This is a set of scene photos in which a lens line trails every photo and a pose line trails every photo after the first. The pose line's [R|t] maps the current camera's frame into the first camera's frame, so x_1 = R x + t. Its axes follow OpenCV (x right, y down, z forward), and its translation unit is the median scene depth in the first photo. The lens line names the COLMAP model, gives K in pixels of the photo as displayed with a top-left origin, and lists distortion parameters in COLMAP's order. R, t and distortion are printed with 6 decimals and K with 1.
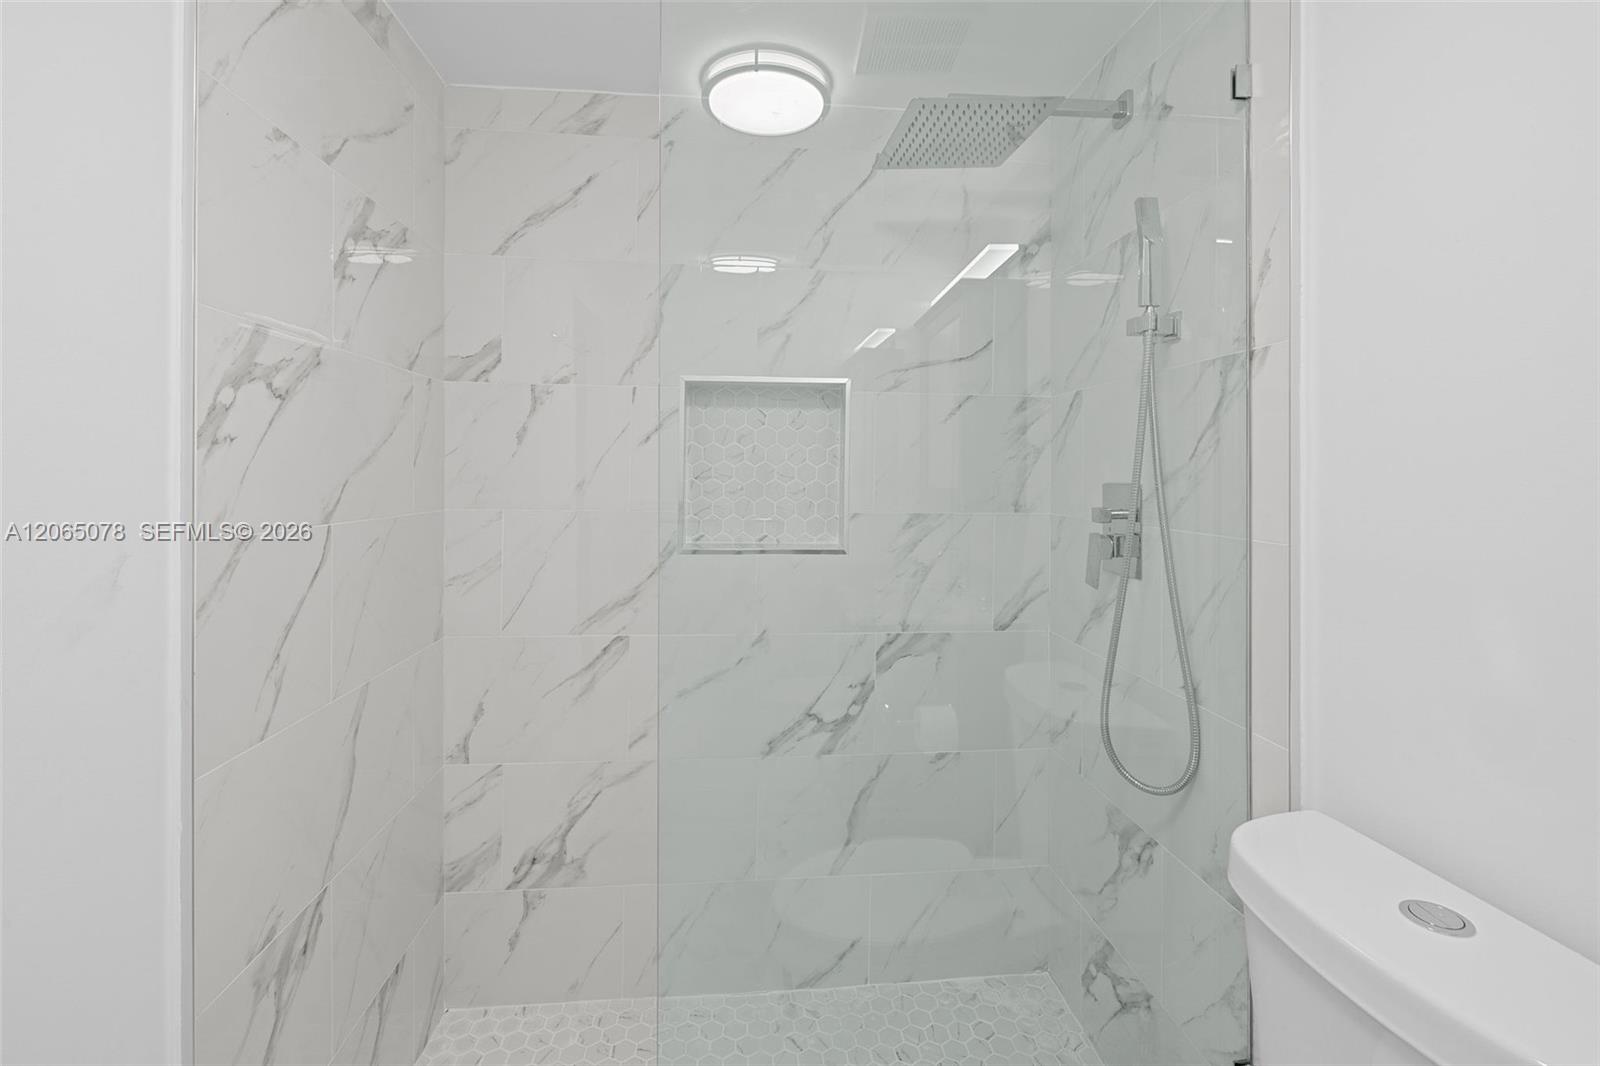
lens RADIAL K [[676.6, 0, 814.3], [0, 676.6, 469.5], [0, 0, 1]] dist [-0.001472, -0.000561]
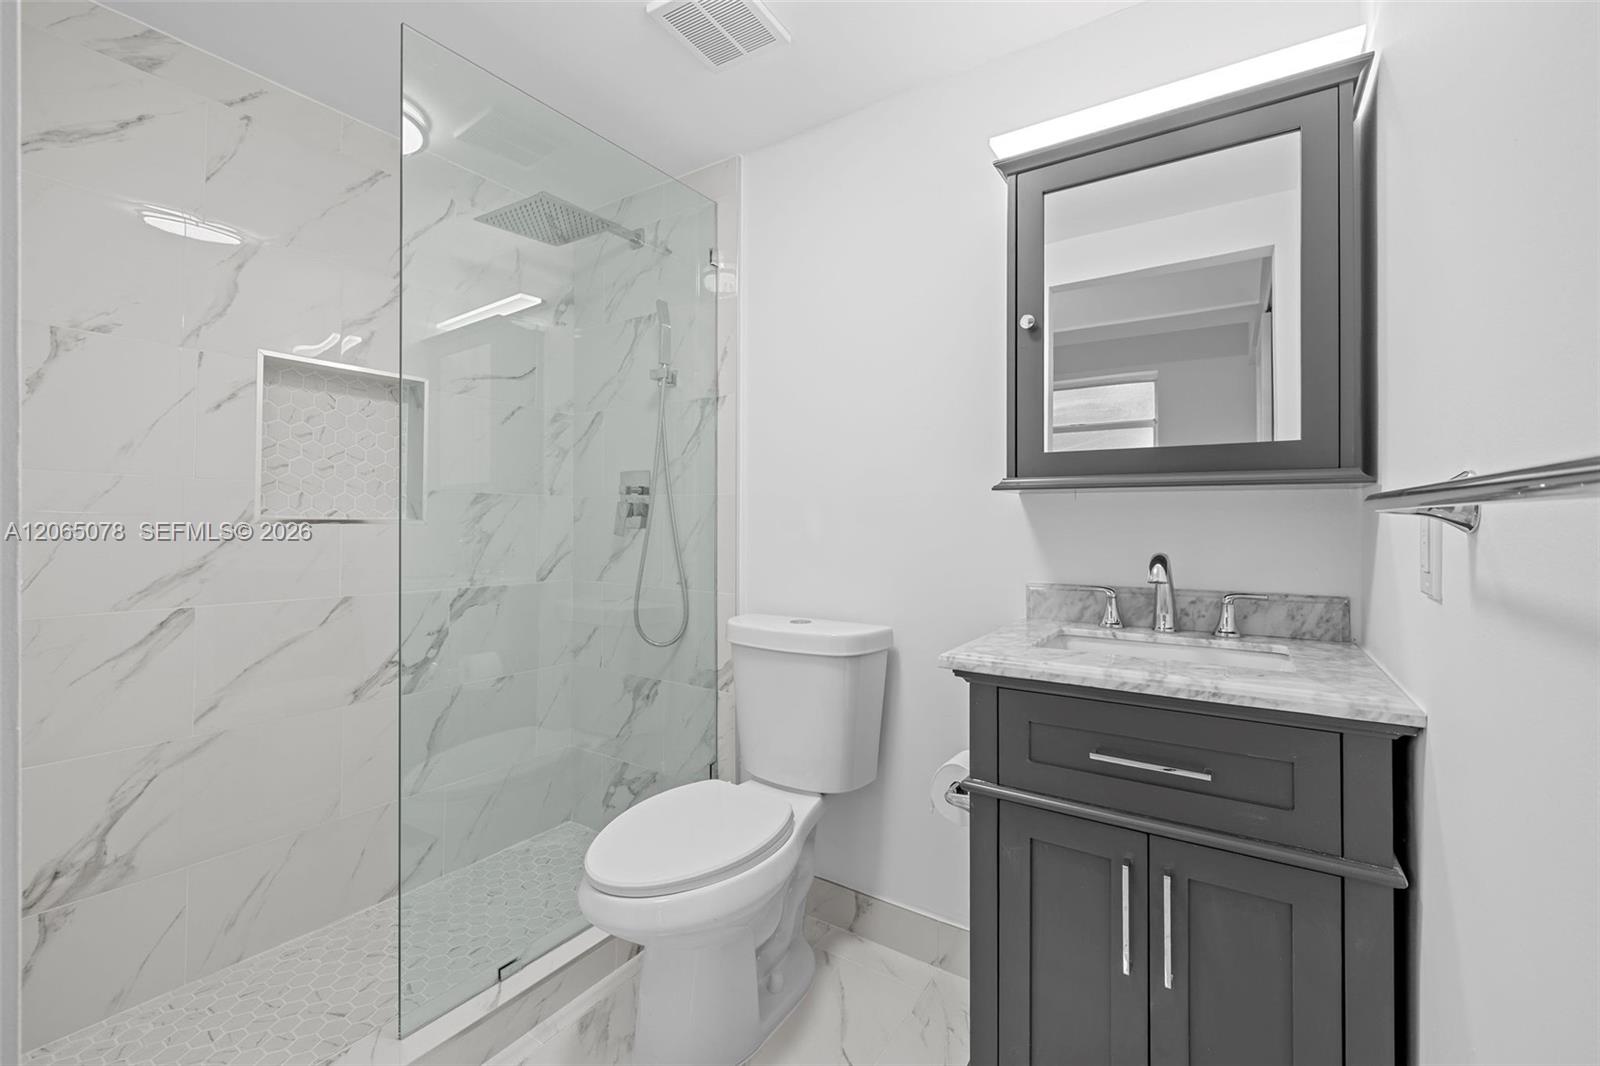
lens RADIAL K [[676.6, 0, 797.6], [0, 676.6, 517.2], [0, 0, 1]] dist [-0.001472, -0.000561]
pose [[0.638865, 0.003574, 0.769311, -0.468466], [-0.004253, 0.999990, -0.001114, 0.114706], [-0.769307, -0.002560, 0.638874, -0.282578]]
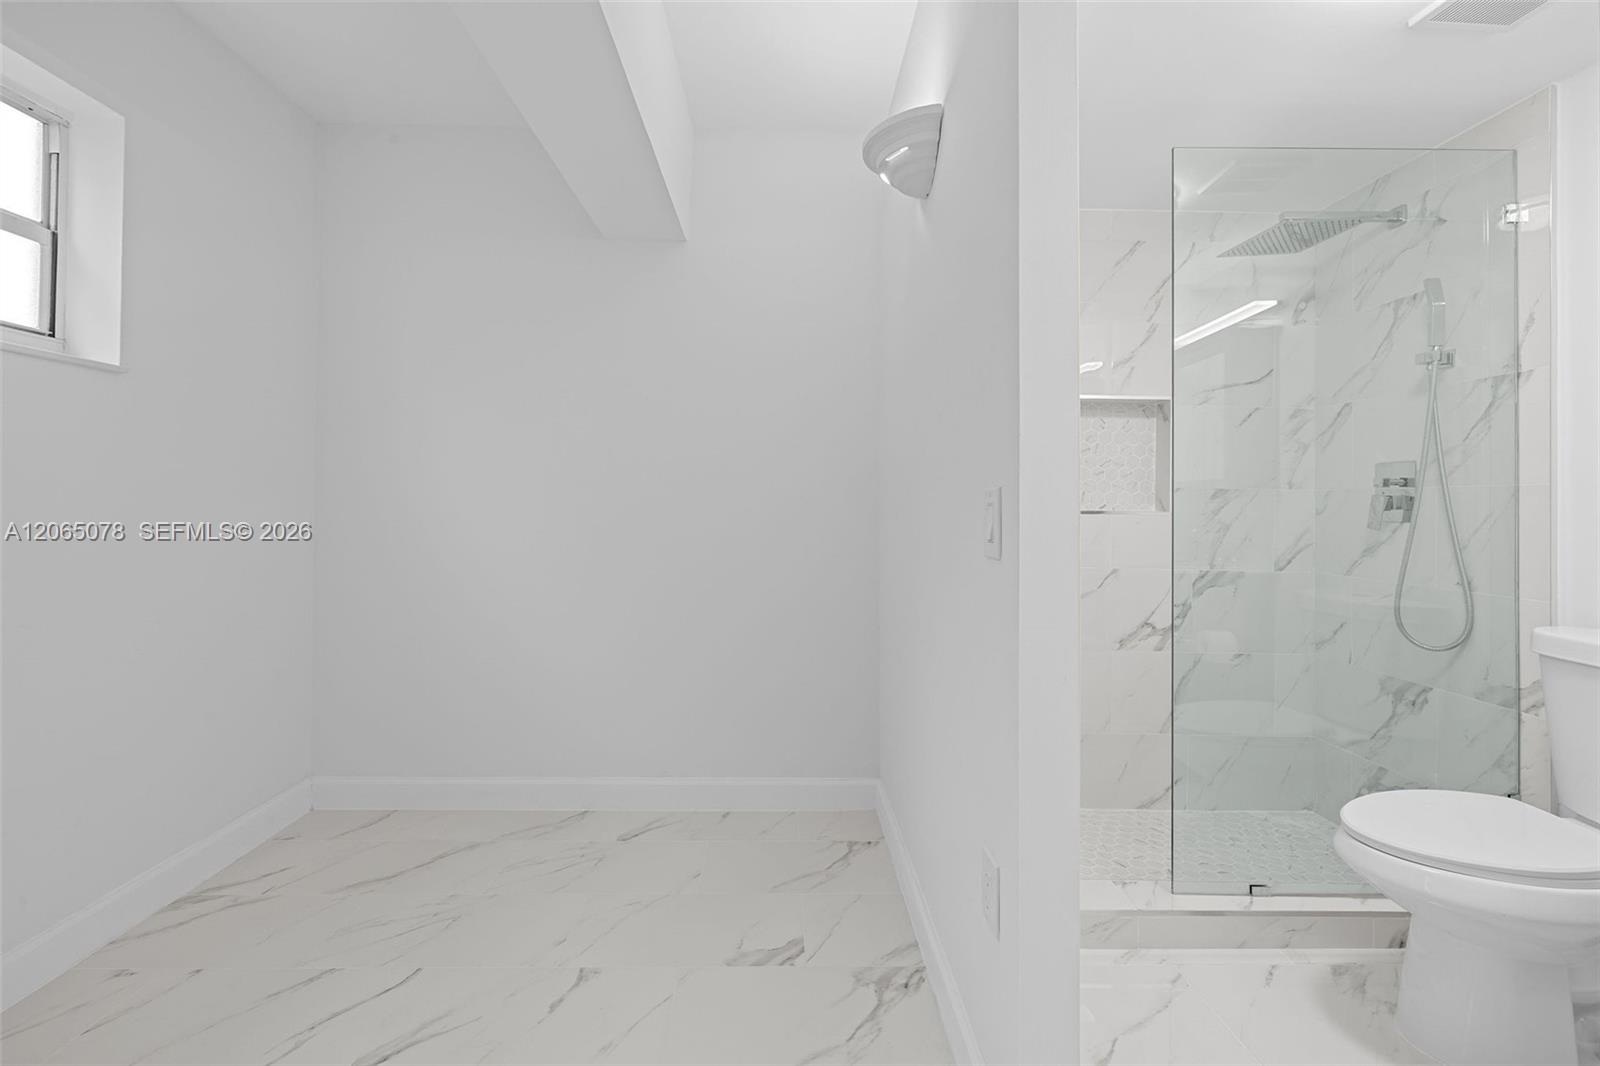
lens RADIAL K [[676.6, 0, 789.3], [0, 676.6, 502.3], [0, 0, 1]] dist [-0.001472, -0.000561]
pose [[0.996329, 0.006426, -0.085371, -0.678151], [-0.006848, 0.999966, -0.004649, 0.112343], [0.085338, 0.005217, 0.996338, -0.551611]]
